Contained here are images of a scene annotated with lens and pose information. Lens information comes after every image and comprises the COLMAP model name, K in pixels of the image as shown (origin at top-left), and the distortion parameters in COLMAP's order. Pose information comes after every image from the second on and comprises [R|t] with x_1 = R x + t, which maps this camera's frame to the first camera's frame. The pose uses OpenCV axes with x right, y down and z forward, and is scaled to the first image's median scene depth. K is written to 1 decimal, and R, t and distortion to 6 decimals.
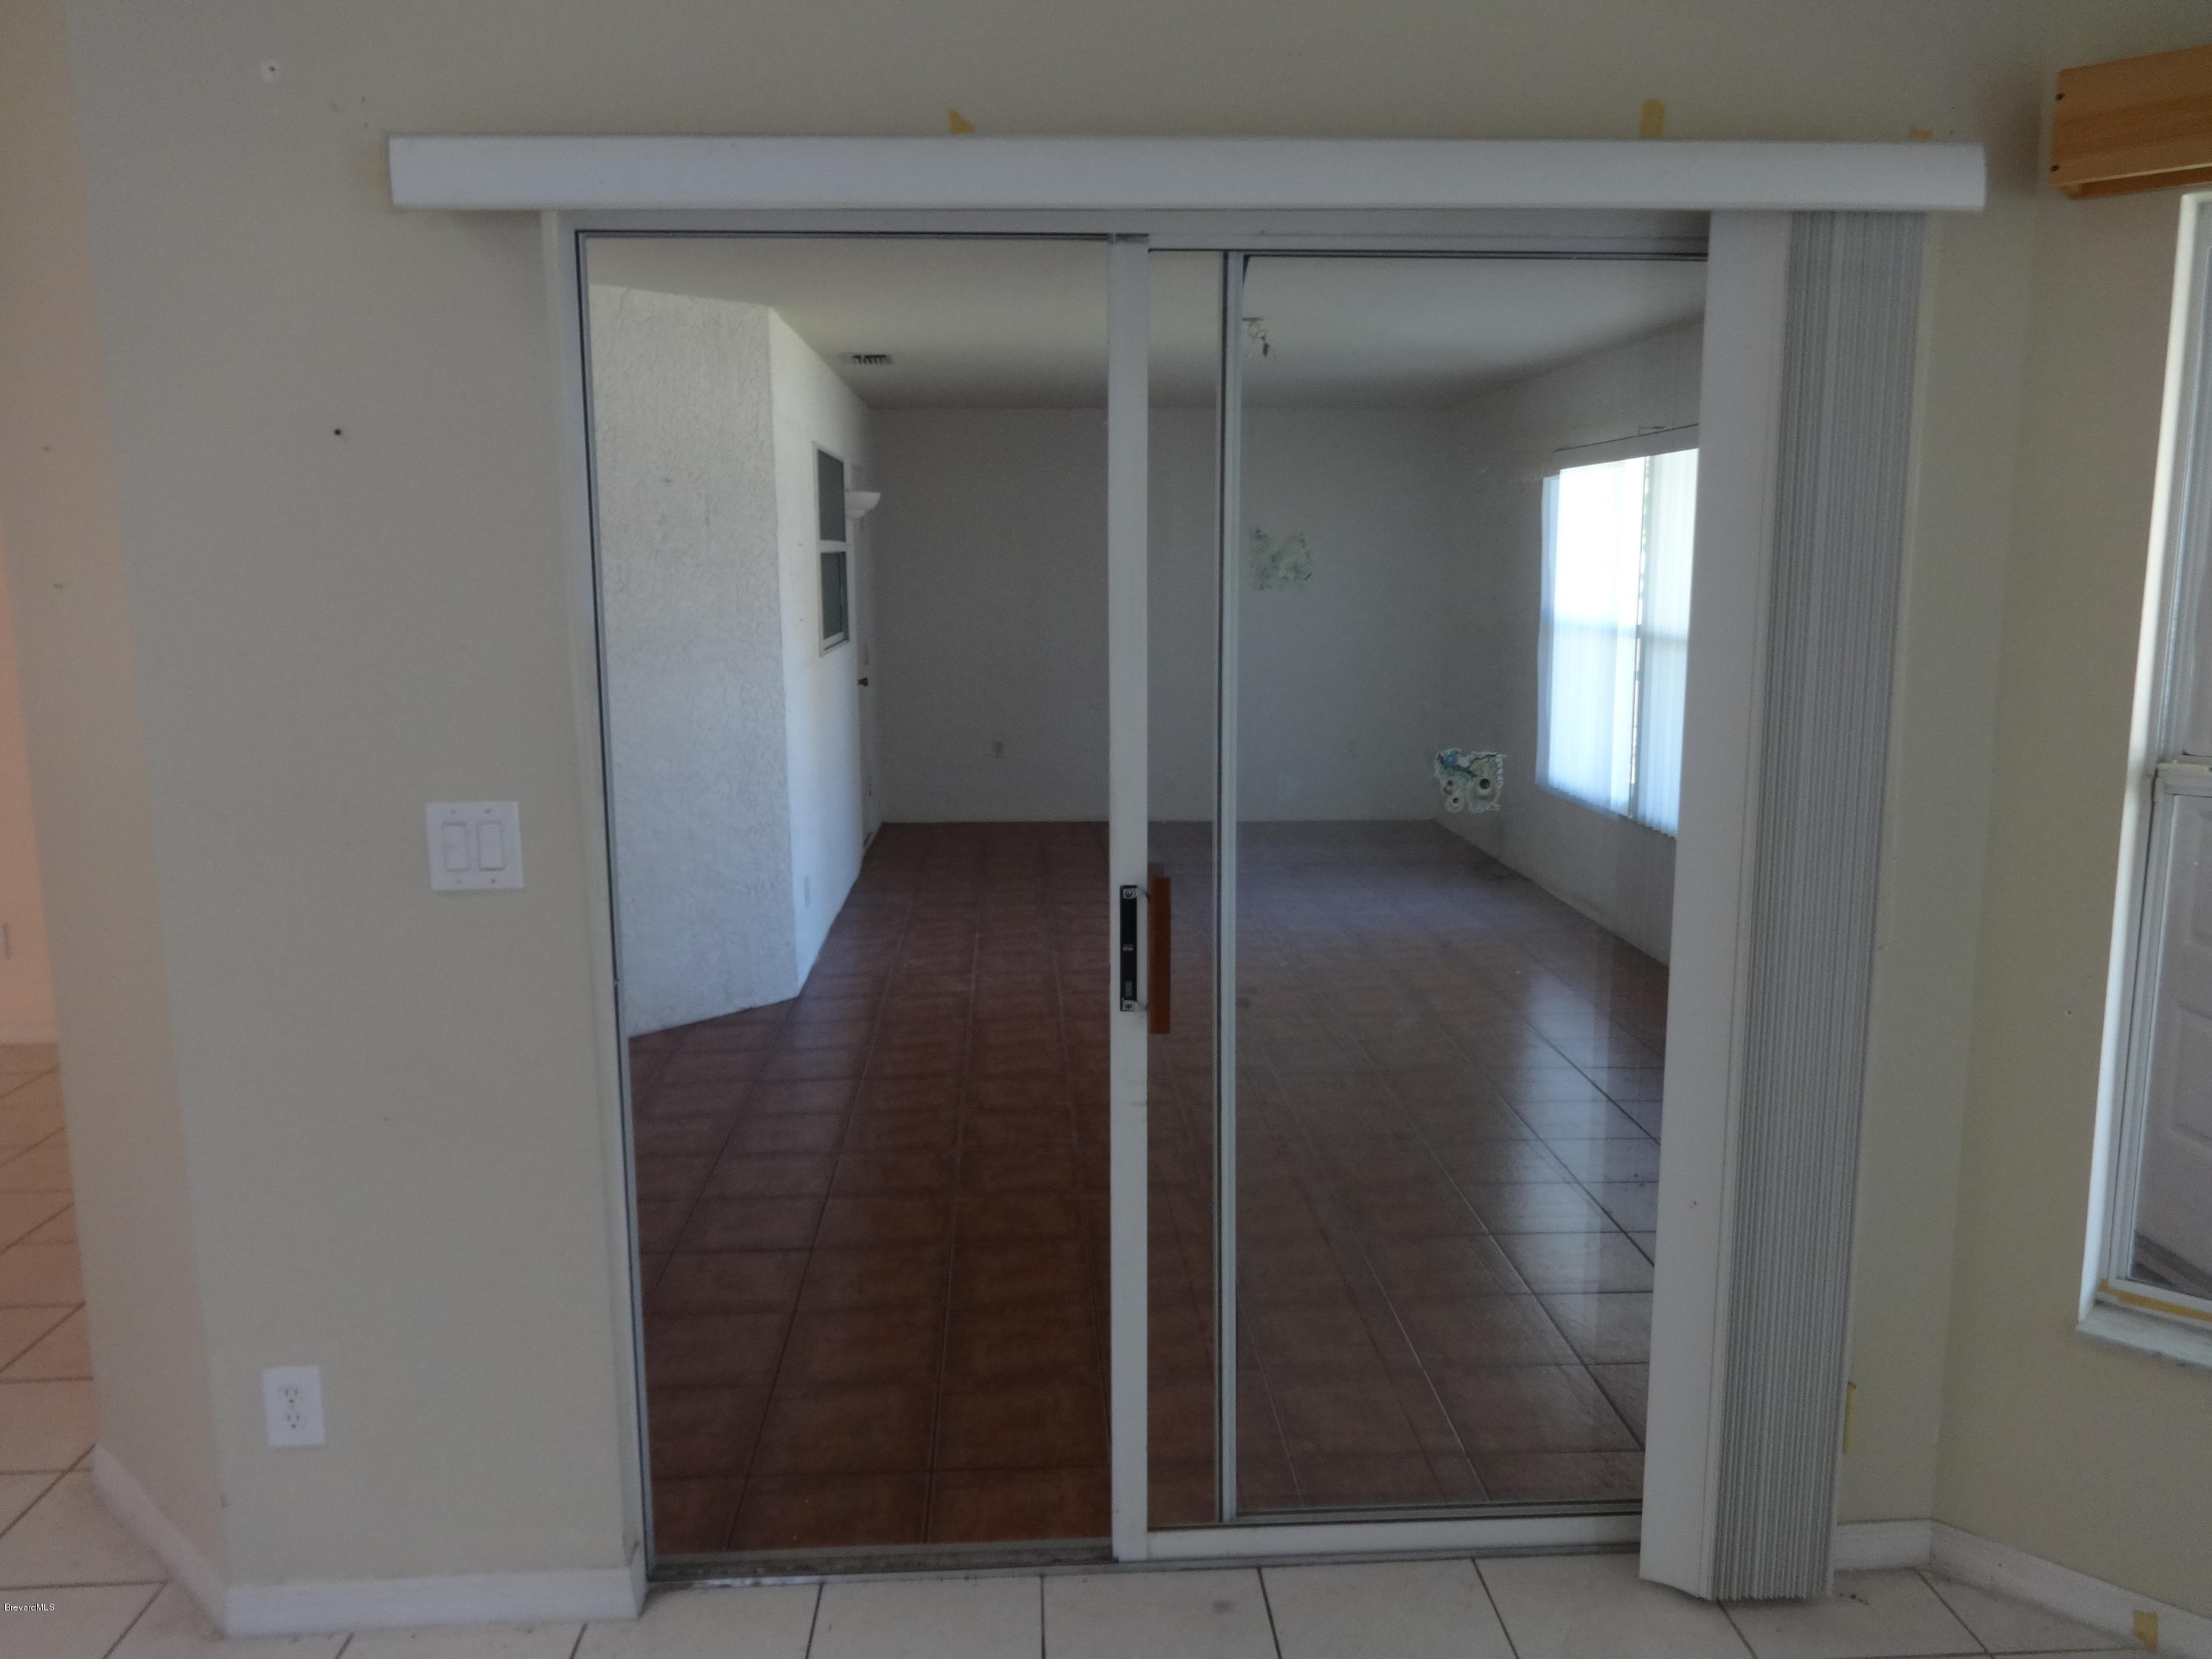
lens RADIAL K [[1690.1, 0, 1106.0], [0, 1690.1, 829.5], [0, 0, 1]] dist [0.011300, -0.010568]
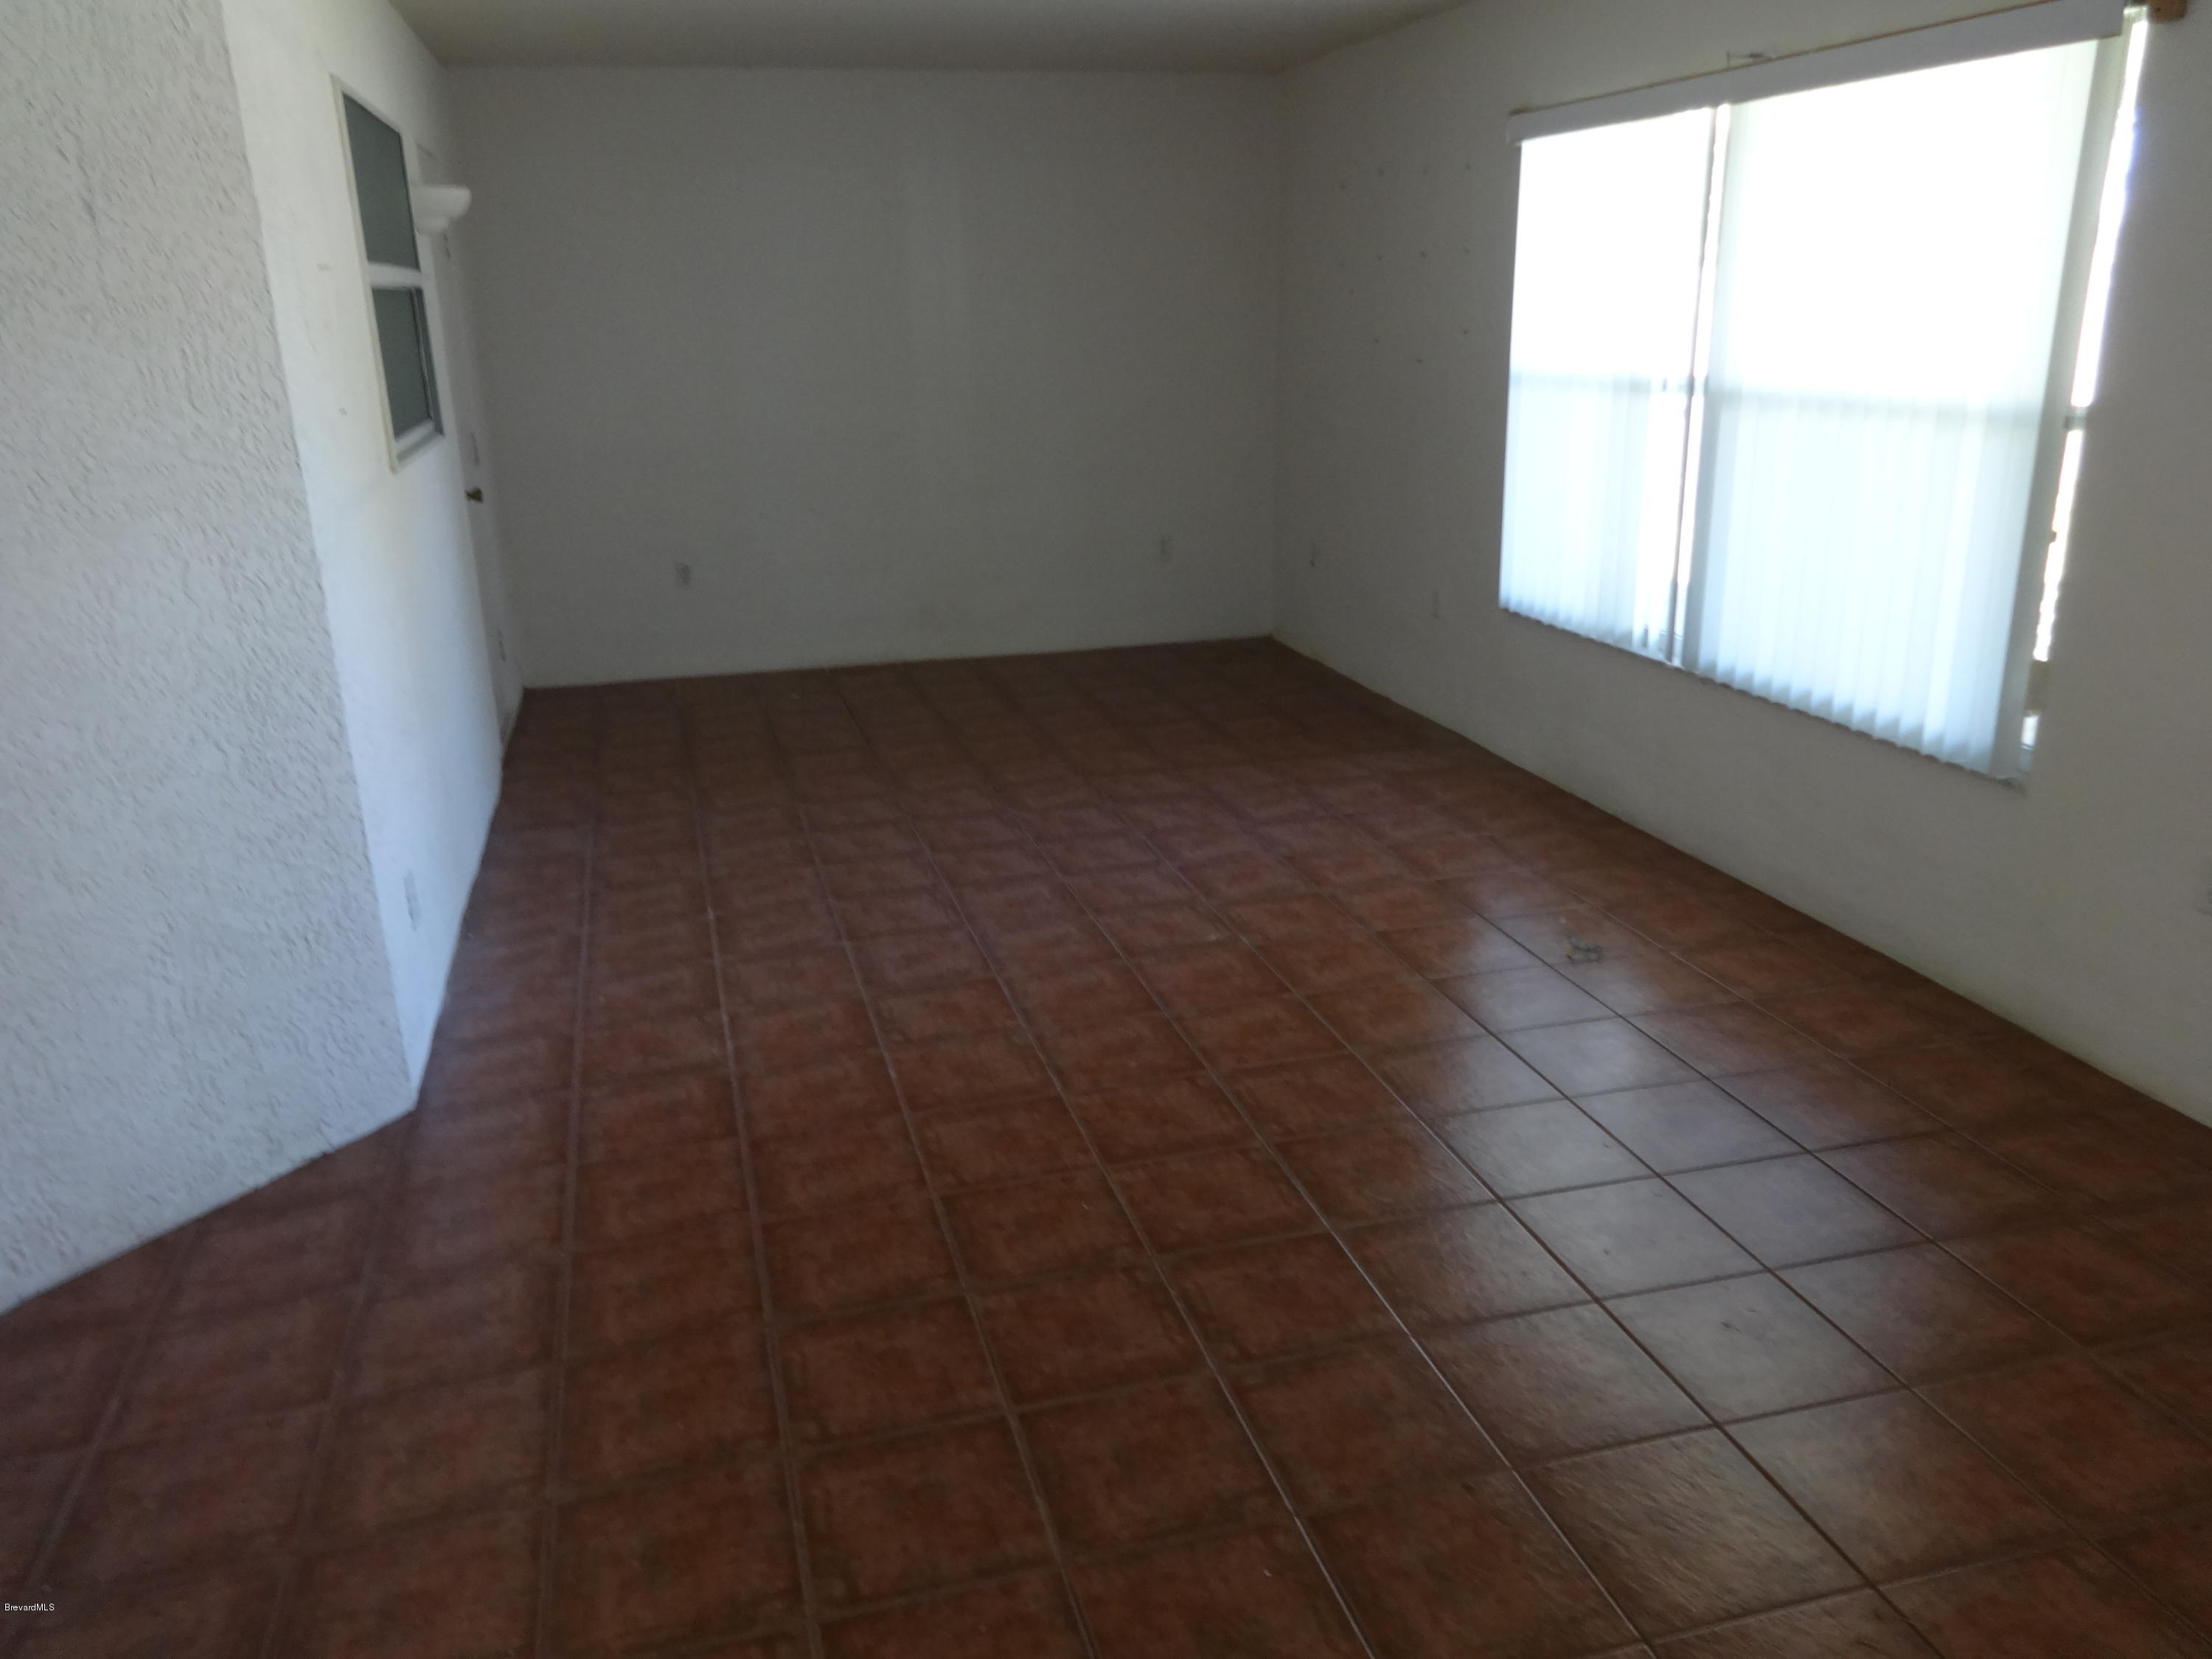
lens RADIAL K [[1690.1, 0, 1106.0], [0, 1690.1, 829.5], [0, 0, 1]] dist [0.011300, -0.010568]
pose [[0.977737, -0.081403, 0.193401, -0.056525], [0.052878, 0.987523, 0.148329, -0.058919], [-0.203062, -0.134800, 0.969843, 0.402239]]
